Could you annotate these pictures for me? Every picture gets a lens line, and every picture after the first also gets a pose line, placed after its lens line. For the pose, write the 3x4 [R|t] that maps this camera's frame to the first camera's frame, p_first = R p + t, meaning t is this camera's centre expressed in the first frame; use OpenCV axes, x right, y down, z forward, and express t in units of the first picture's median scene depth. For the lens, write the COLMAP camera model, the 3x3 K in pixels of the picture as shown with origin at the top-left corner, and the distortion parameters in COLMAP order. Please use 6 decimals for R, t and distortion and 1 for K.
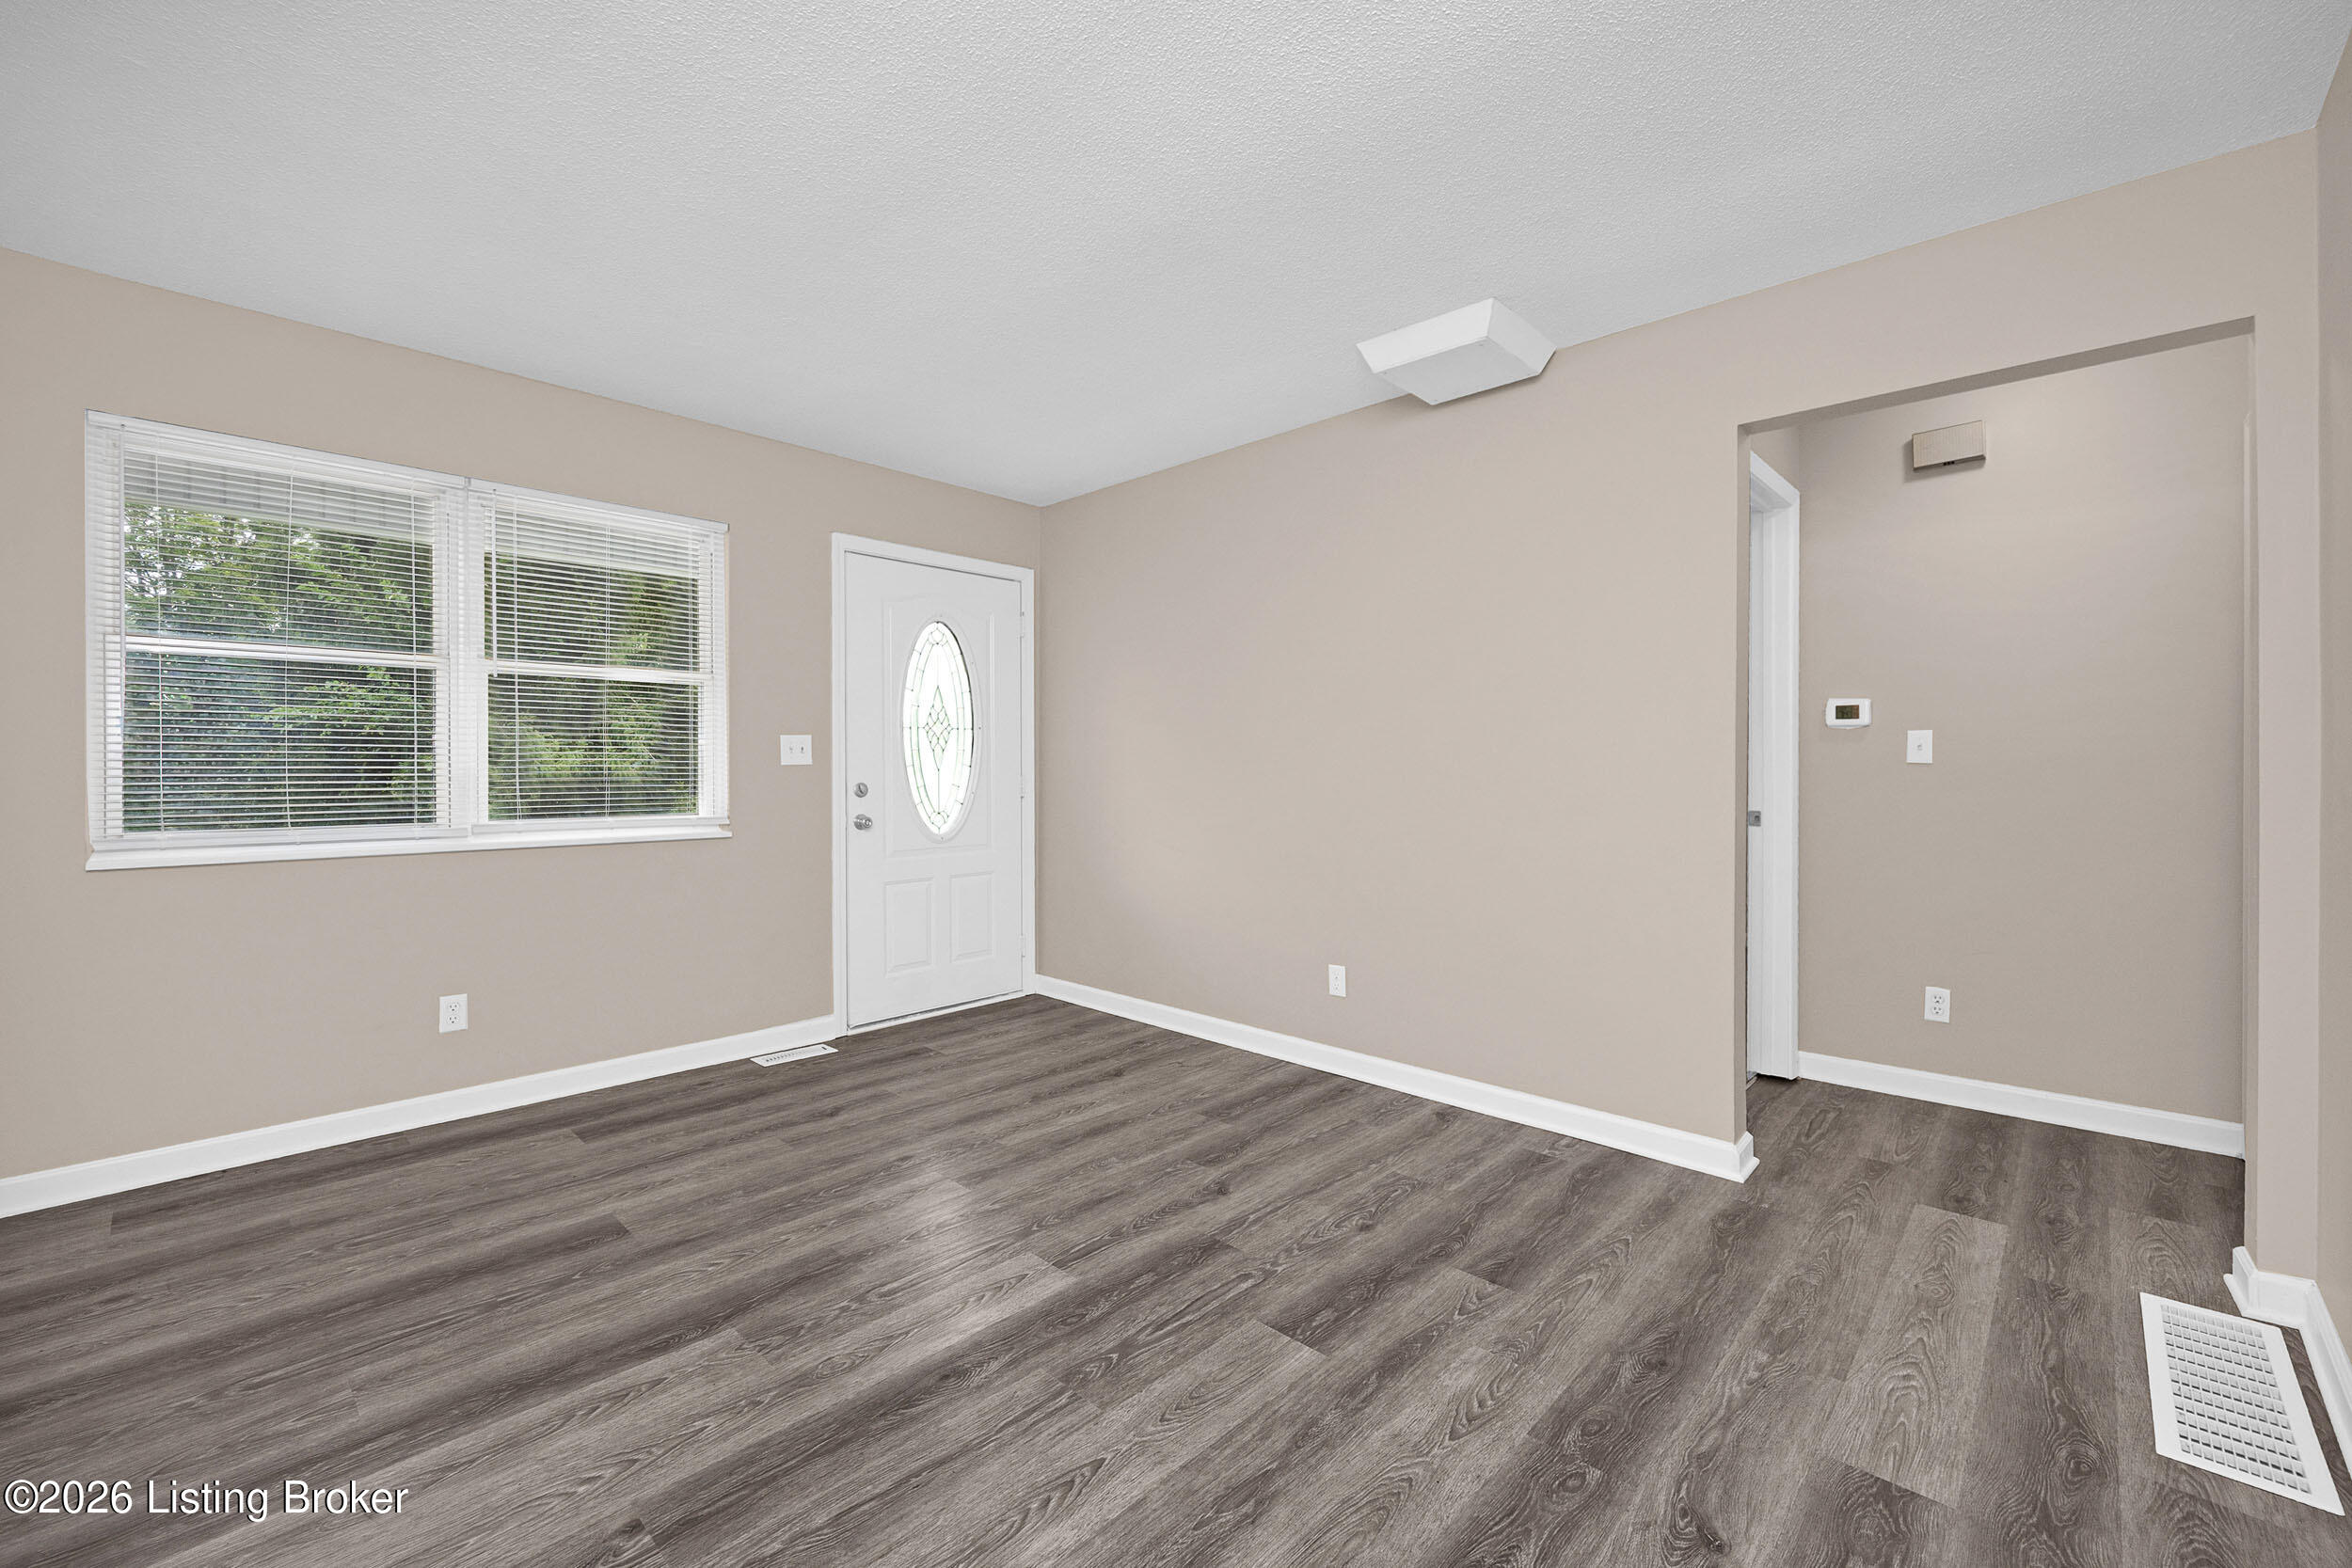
lens RADIAL K [[953.6, 0, 1175.7], [0, 953.6, 795.8], [0, 0, 1]] dist [-0.000934, -0.000095]
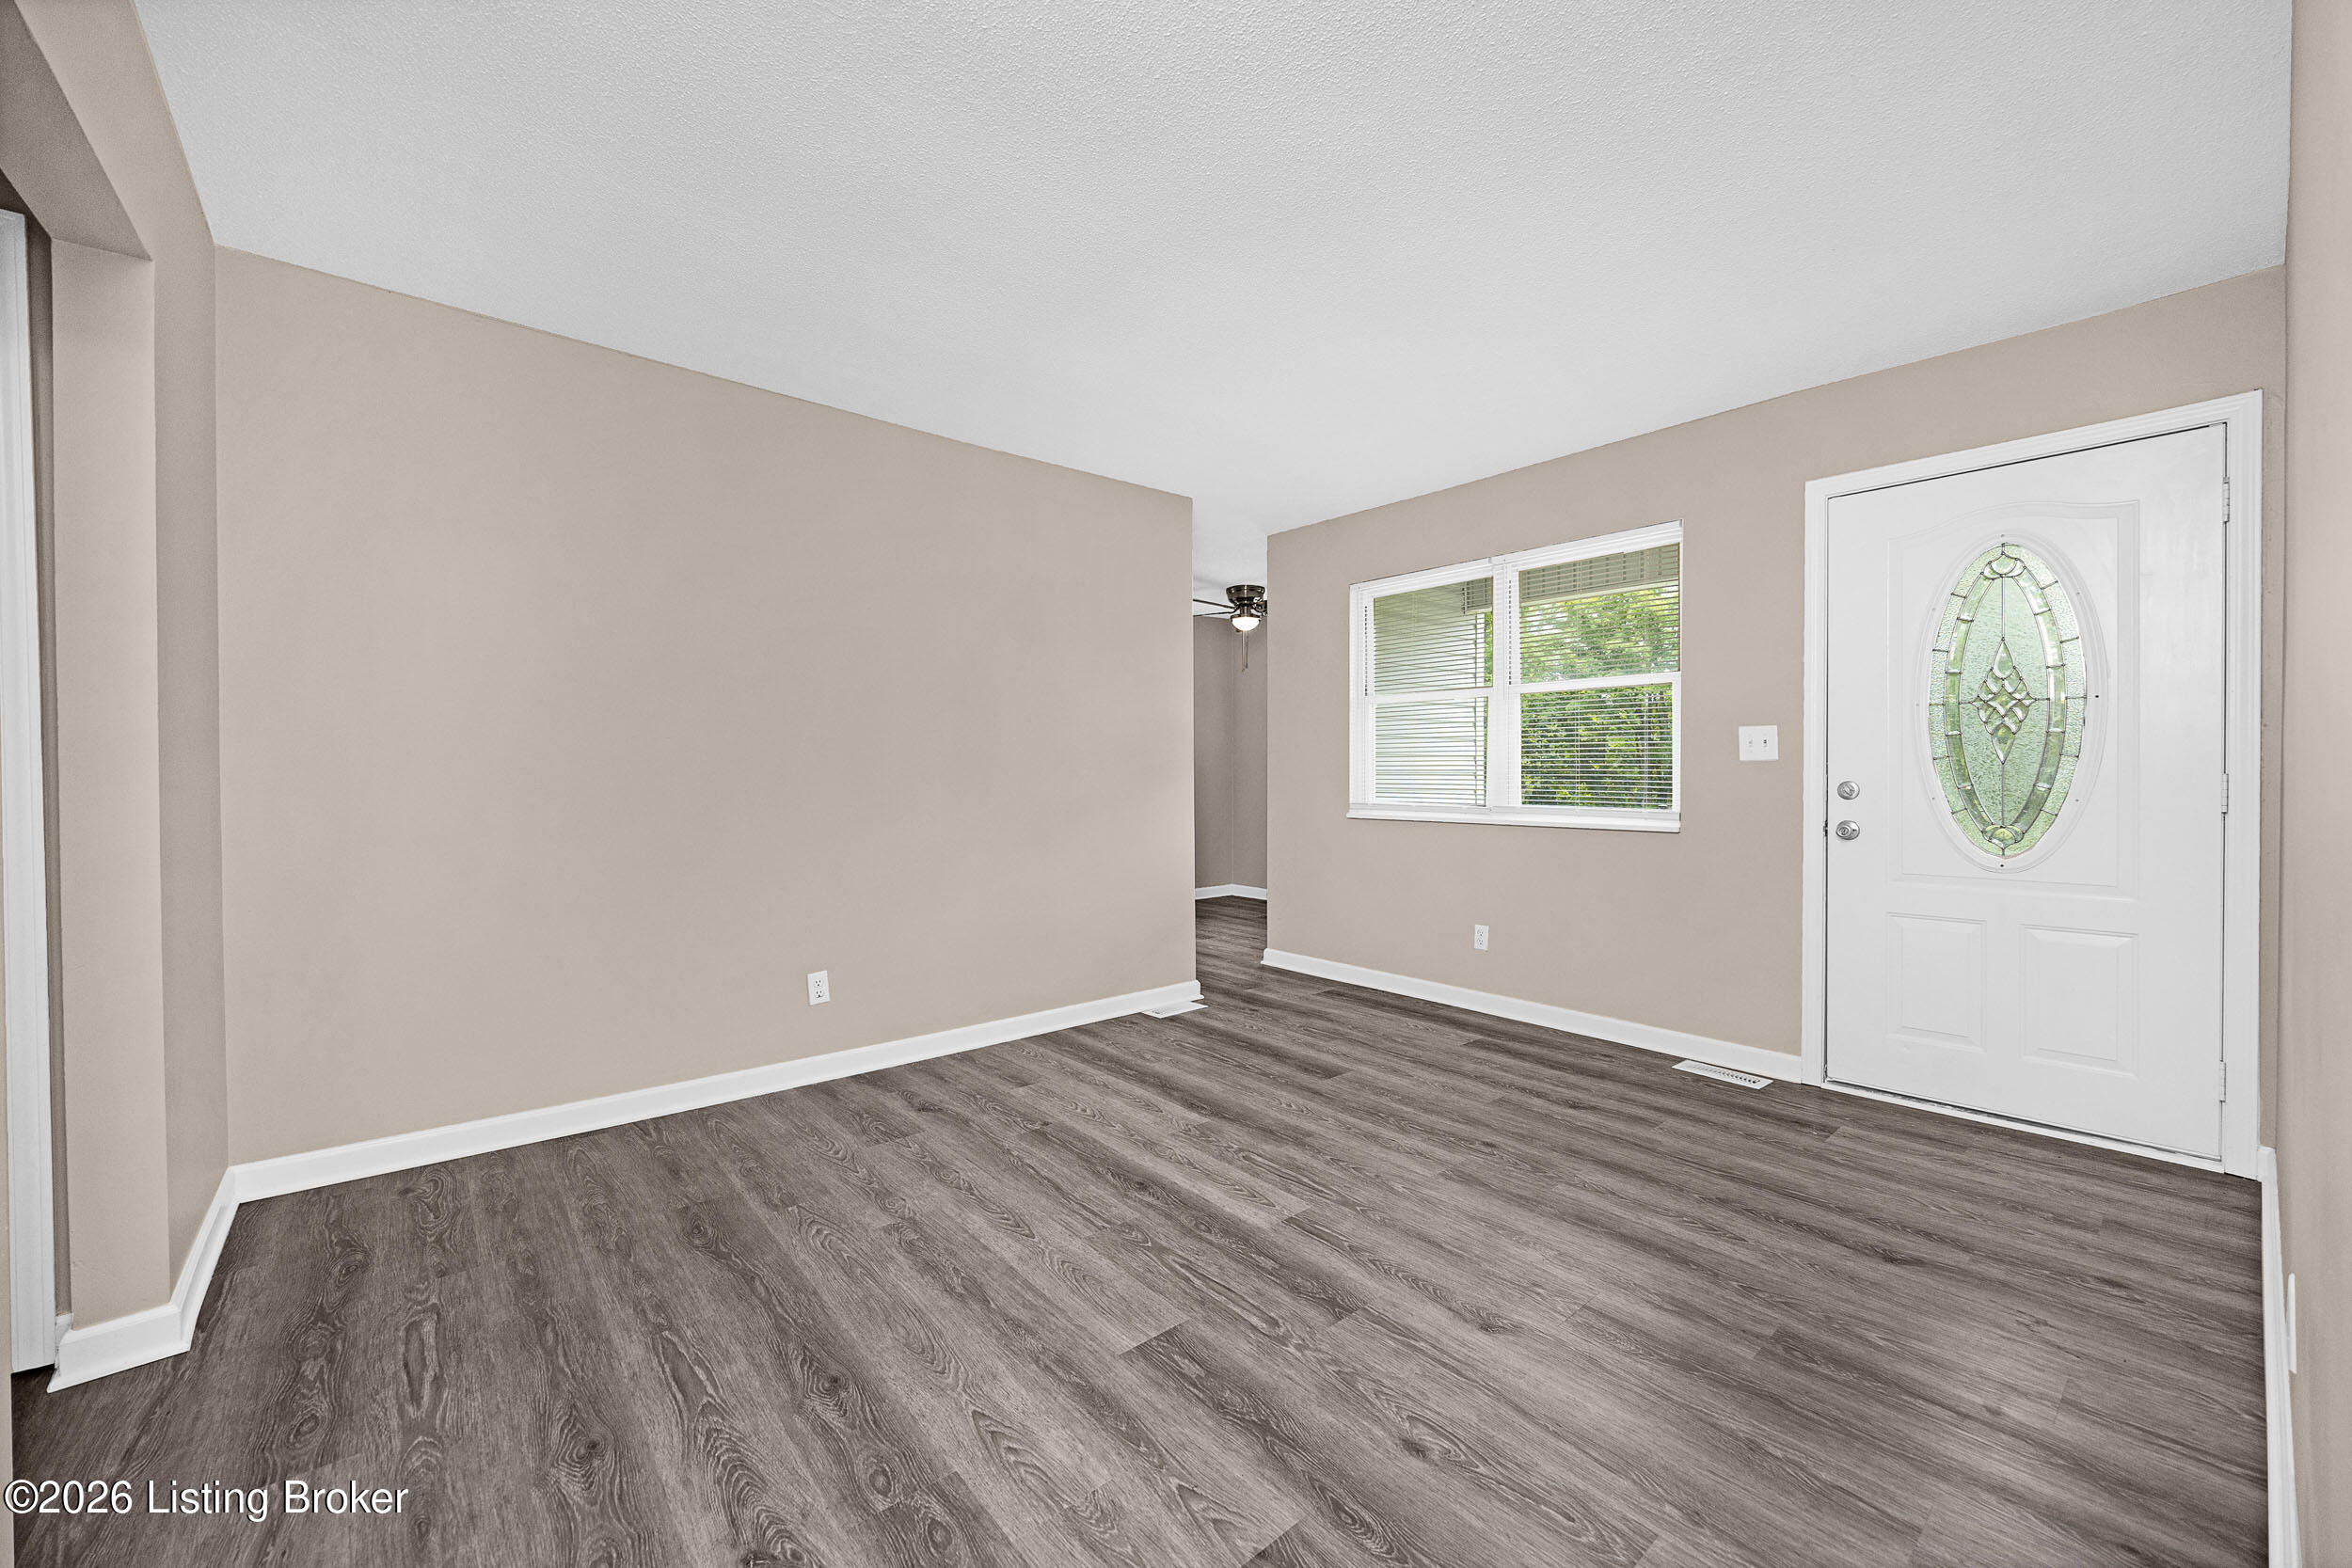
lens RADIAL K [[916.2, 0, 1176.0], [0, 916.2, 784.0], [0, 0, 1]] dist [-0.002146, -0.000092]
pose [[-0.107569, 0.014531, -0.994091, 0.883554], [-0.025596, 0.999521, 0.017381, -0.017986], [0.993868, 0.027314, -0.107146, 0.930131]]
